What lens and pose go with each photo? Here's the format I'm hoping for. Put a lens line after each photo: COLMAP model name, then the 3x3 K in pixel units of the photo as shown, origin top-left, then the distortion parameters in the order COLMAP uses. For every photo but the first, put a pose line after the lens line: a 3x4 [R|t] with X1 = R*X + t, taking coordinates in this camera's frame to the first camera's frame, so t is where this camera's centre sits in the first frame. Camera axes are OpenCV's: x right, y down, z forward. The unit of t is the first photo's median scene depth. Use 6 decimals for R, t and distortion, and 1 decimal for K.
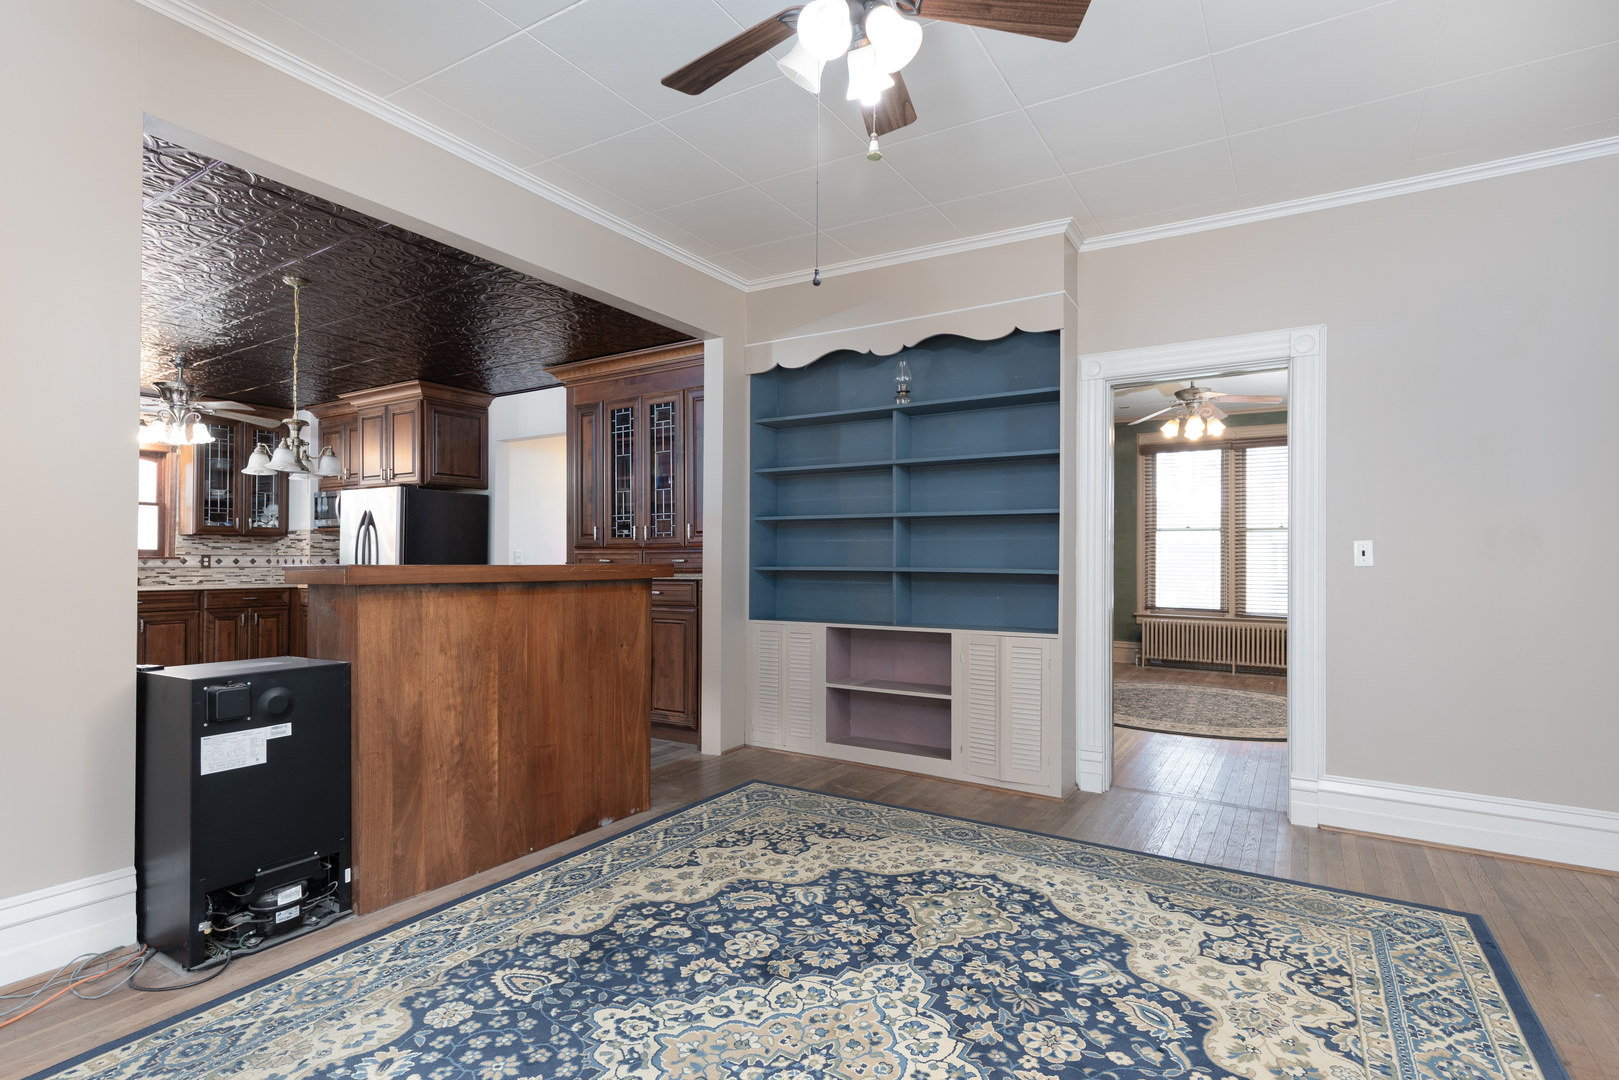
lens RADIAL K [[774.3, 0, 814.1], [0, 774.3, 554.6], [0, 0, 1]] dist [-0.000784, -0.000025]
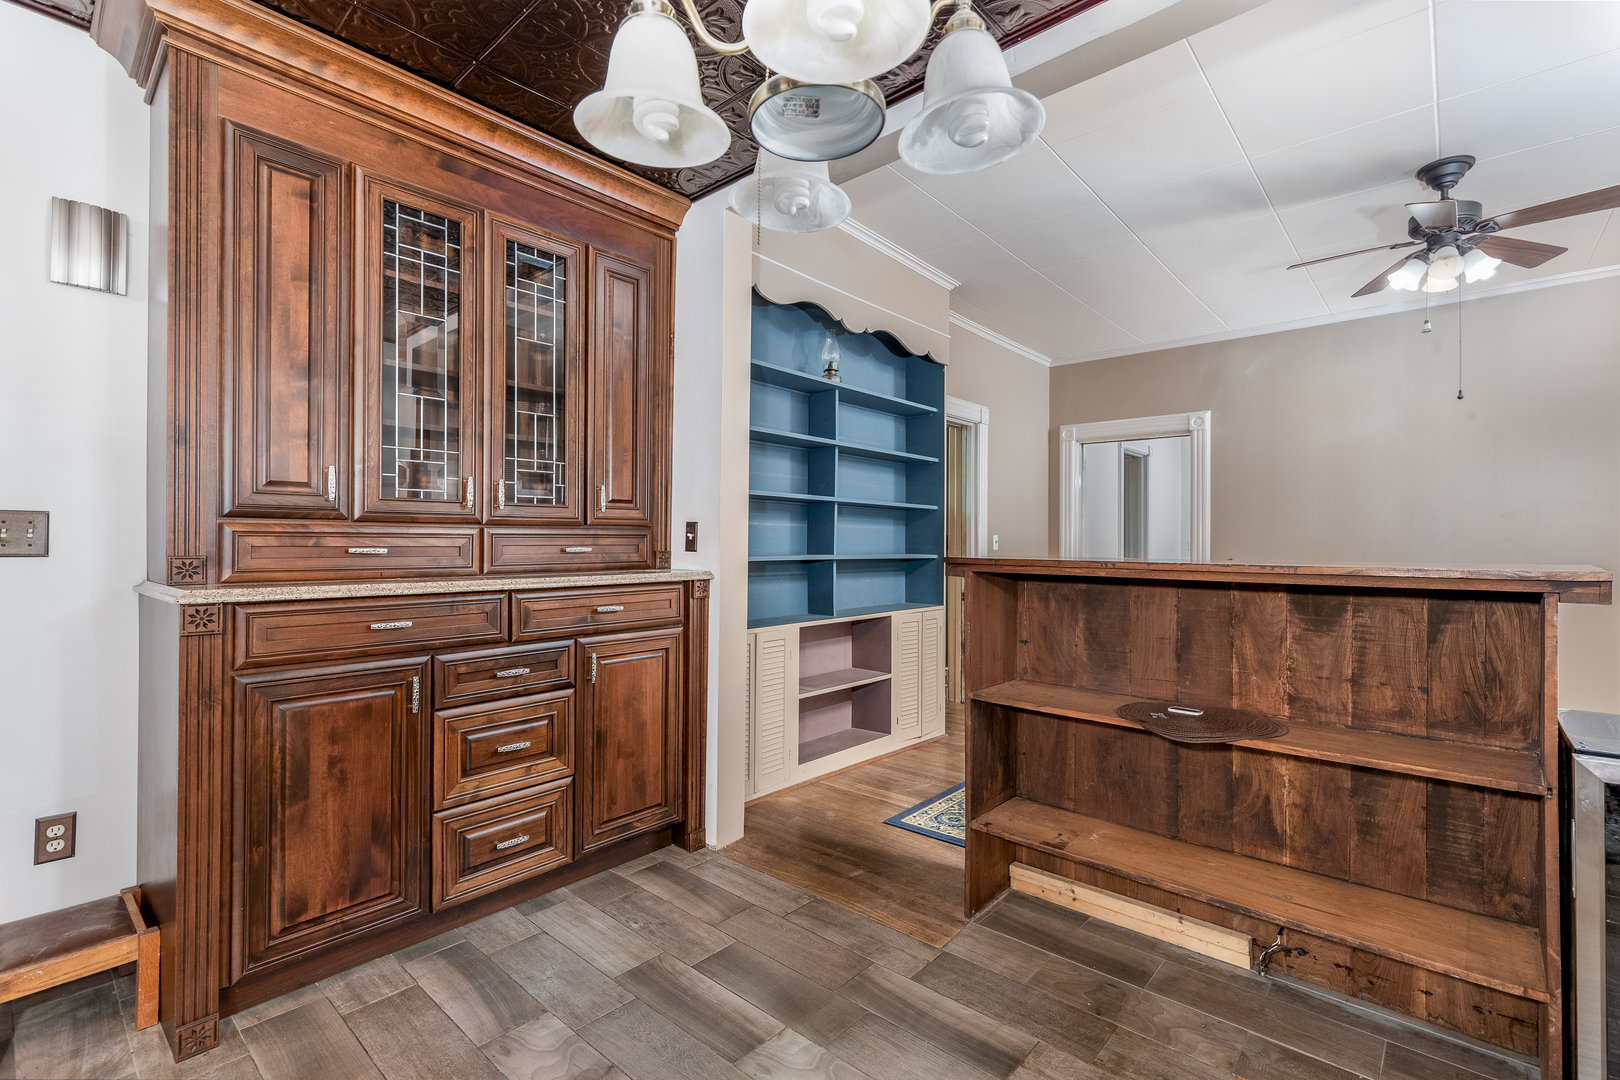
lens RADIAL K [[726.0, 0, 810.1], [0, 726.0, 539.1], [0, 0, 1]] dist [-0.000107, -0.000173]
pose [[0.170632, 0.006719, 0.985312, -0.778830], [-0.007083, 0.999959, -0.005592, 0.002105], [-0.985309, -0.006024, 0.170673, 0.883399]]
